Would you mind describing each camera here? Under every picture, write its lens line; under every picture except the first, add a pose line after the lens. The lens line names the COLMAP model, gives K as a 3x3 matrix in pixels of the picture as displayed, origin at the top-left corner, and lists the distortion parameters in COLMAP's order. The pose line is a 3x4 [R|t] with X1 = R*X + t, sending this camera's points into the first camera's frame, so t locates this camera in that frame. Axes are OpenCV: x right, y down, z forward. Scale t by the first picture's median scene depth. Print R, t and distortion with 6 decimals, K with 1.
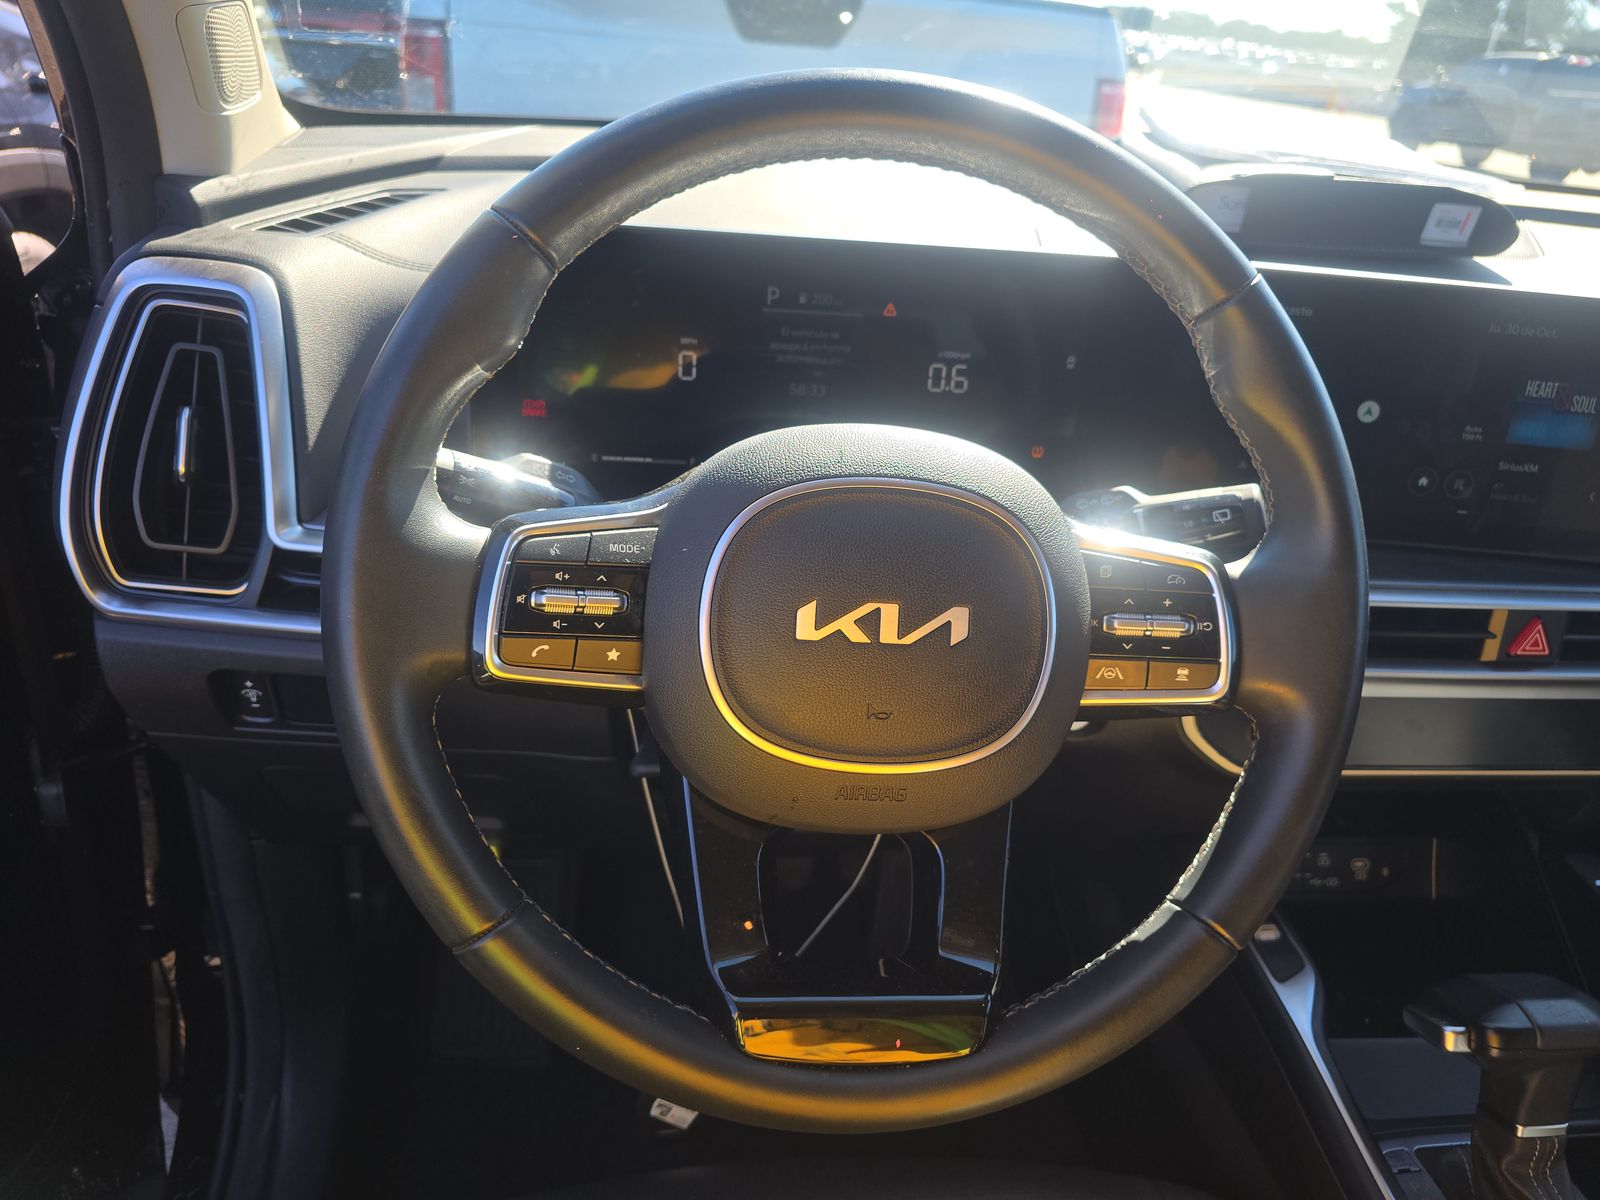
lens RADIAL K [[1089.2, 0, 800.0], [0, 1089.2, 600.0], [0, 0, 1]] dist [0.066685, -0.069823]
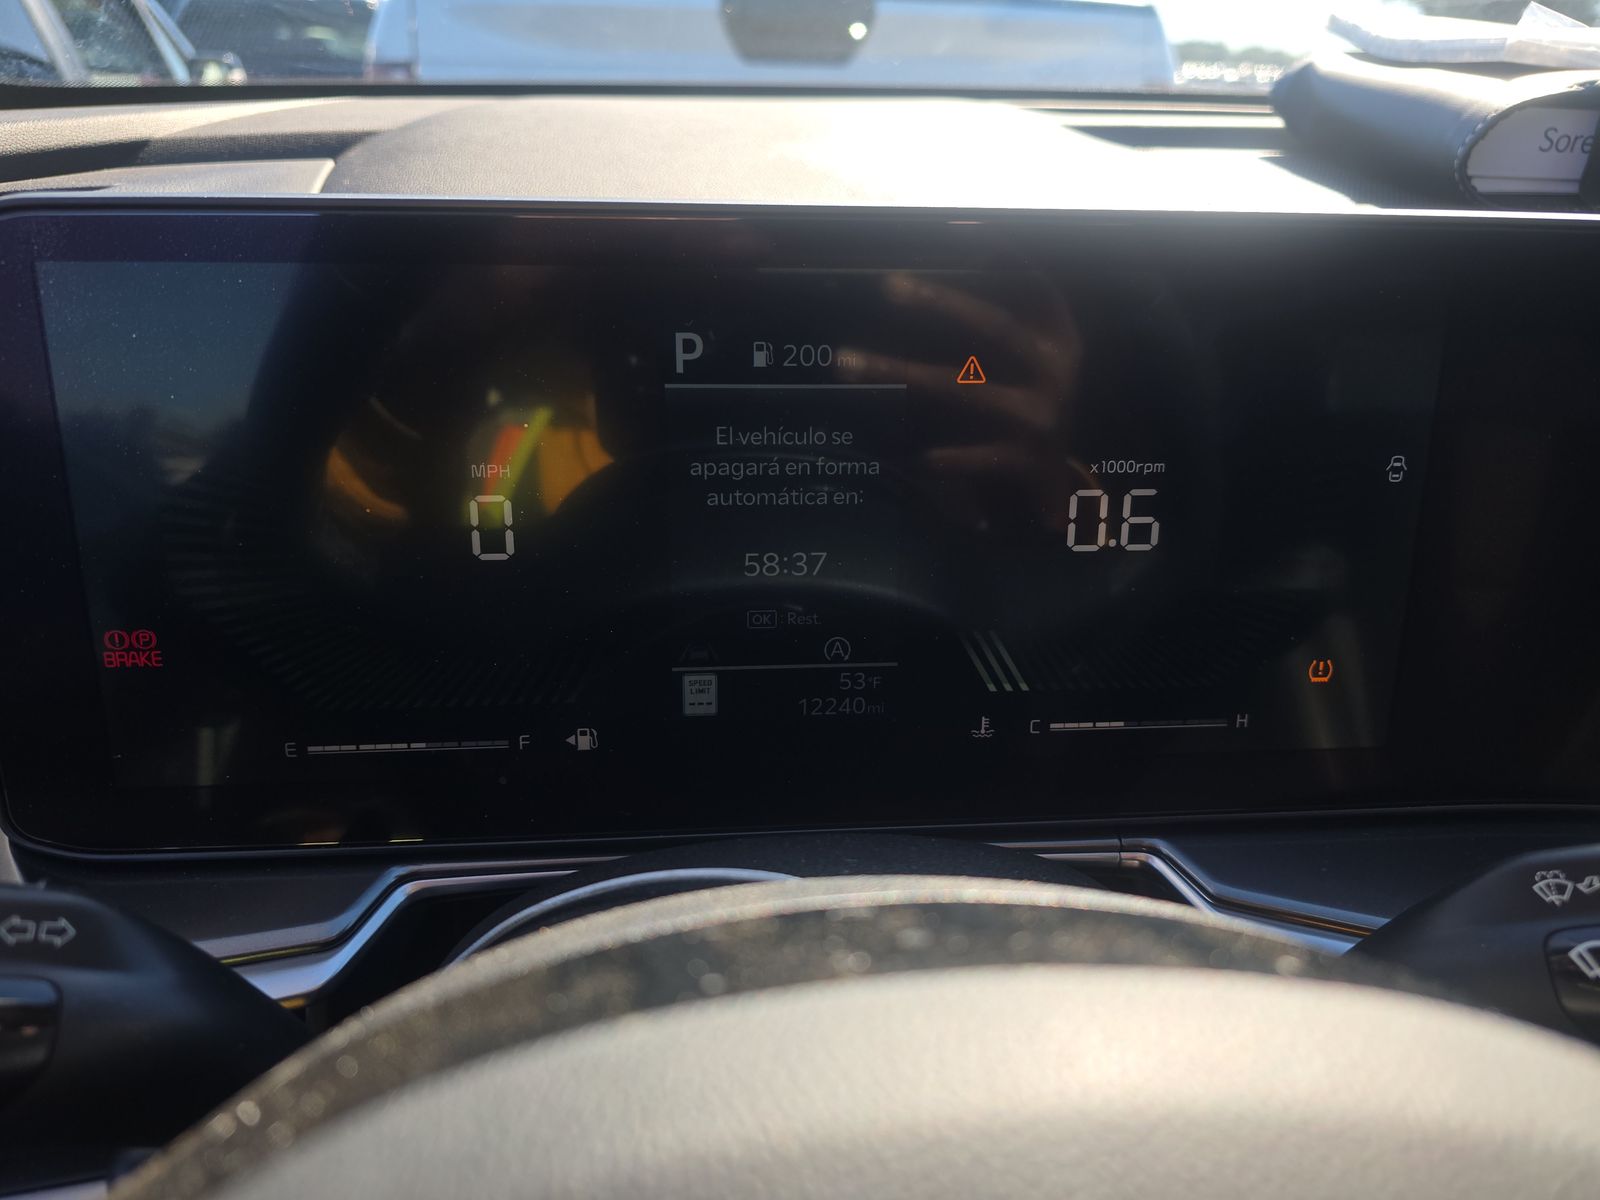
lens RADIAL K [[1089.2, 0, 800.0], [0, 1089.2, 600.0], [0, 0, 1]] dist [0.066685, -0.069823]
pose [[0.998342, -0.044972, -0.035915, 0.027007], [0.043484, 0.998204, -0.041196, -0.158951], [0.037703, 0.039566, 0.998505, 0.568014]]
